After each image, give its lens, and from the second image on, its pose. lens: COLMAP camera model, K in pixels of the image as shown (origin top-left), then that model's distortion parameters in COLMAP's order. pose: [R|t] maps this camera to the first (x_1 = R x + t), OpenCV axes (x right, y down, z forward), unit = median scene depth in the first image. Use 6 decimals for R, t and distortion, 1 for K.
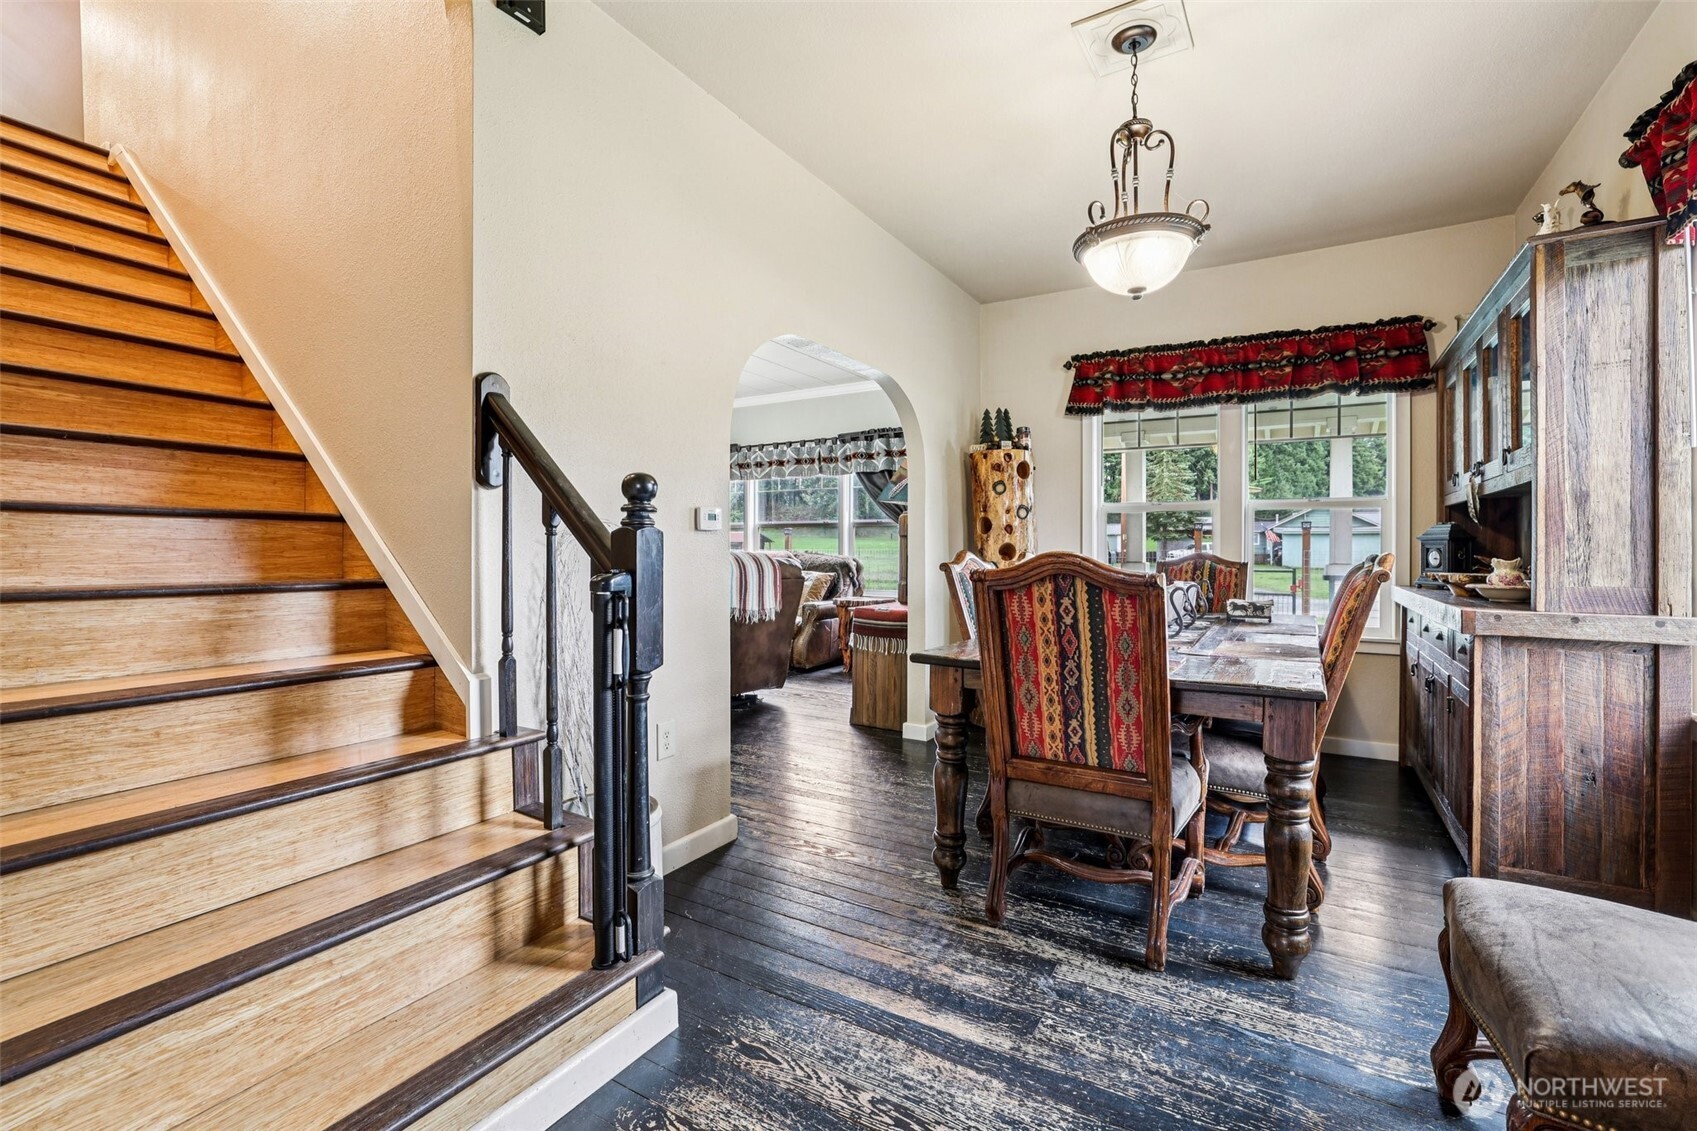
lens RADIAL K [[733.6, 0, 850.6], [0, 733.6, 559.4], [0, 0, 1]] dist [-0.049261, 0.019317]
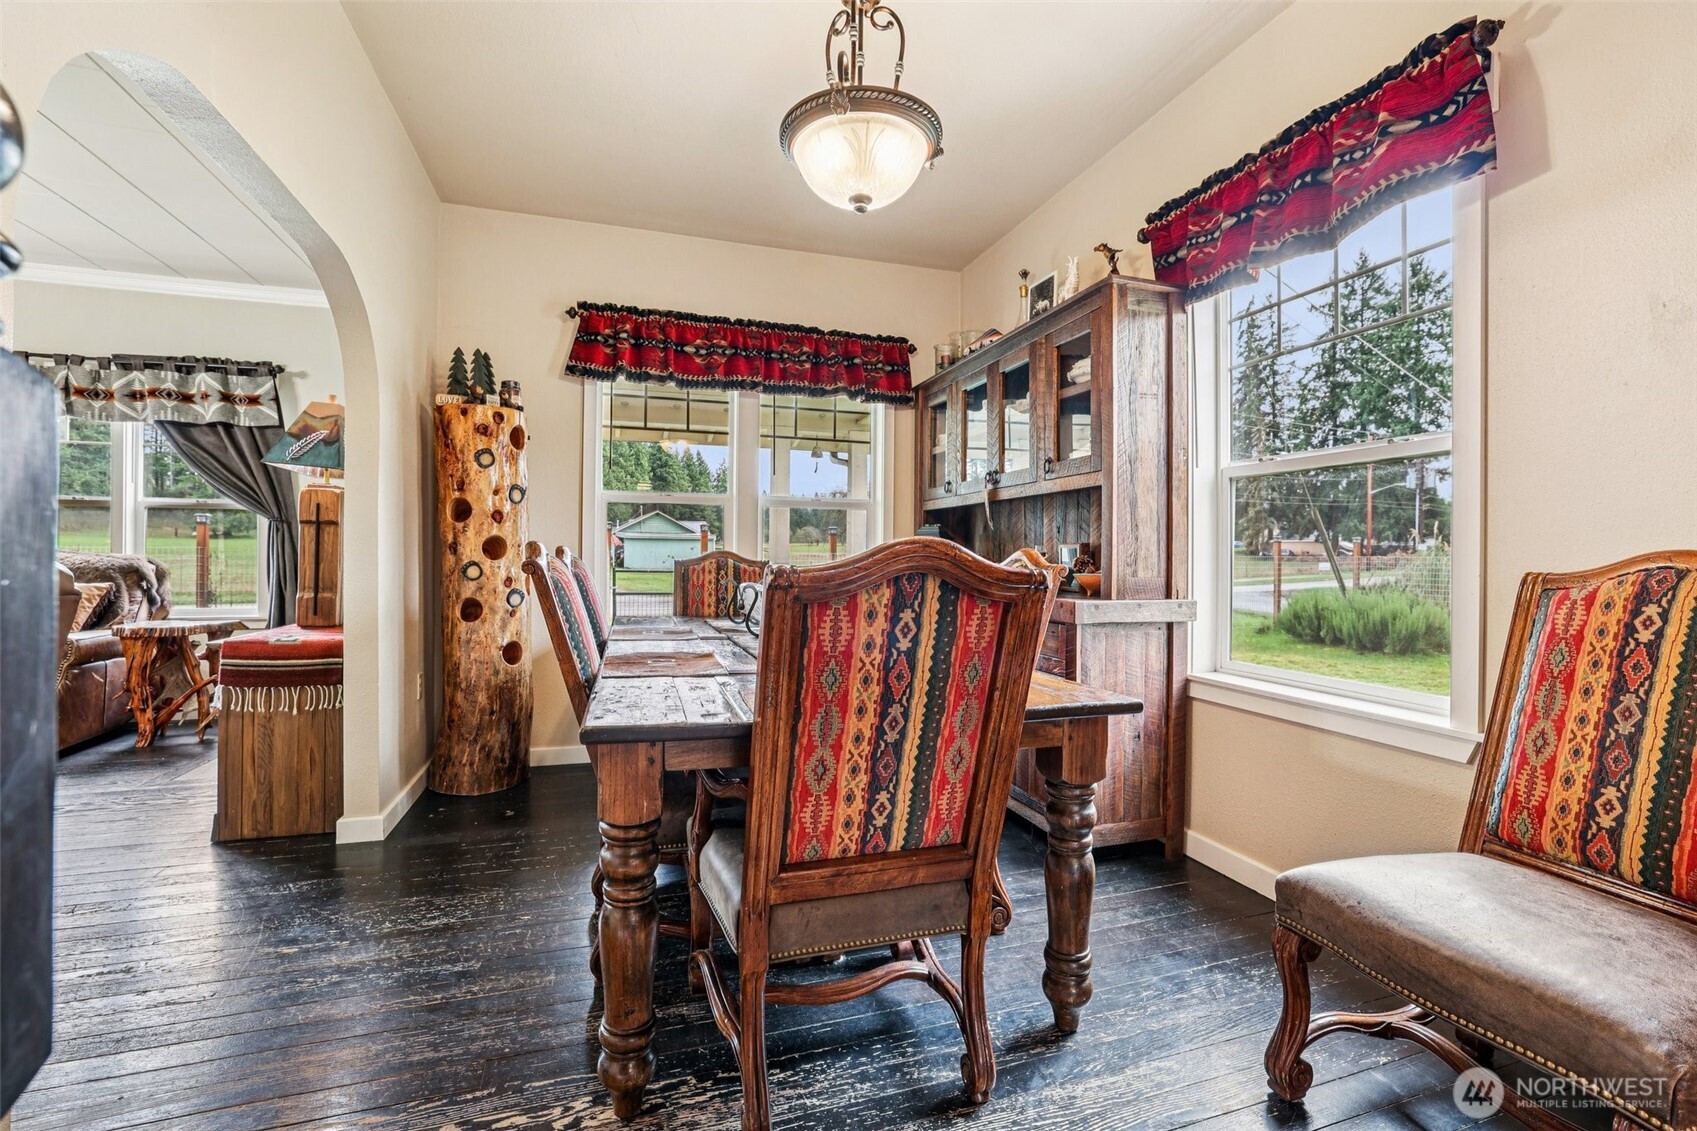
lens RADIAL K [[733.6, 0, 850.6], [0, 733.6, 559.4], [0, 0, 1]] dist [-0.049261, 0.019317]
pose [[0.658768, -0.000966, 0.752345, -0.099389], [0.003505, 0.999992, -0.001785, 0.004003], [-0.752338, 0.003813, 0.658767, 0.269545]]
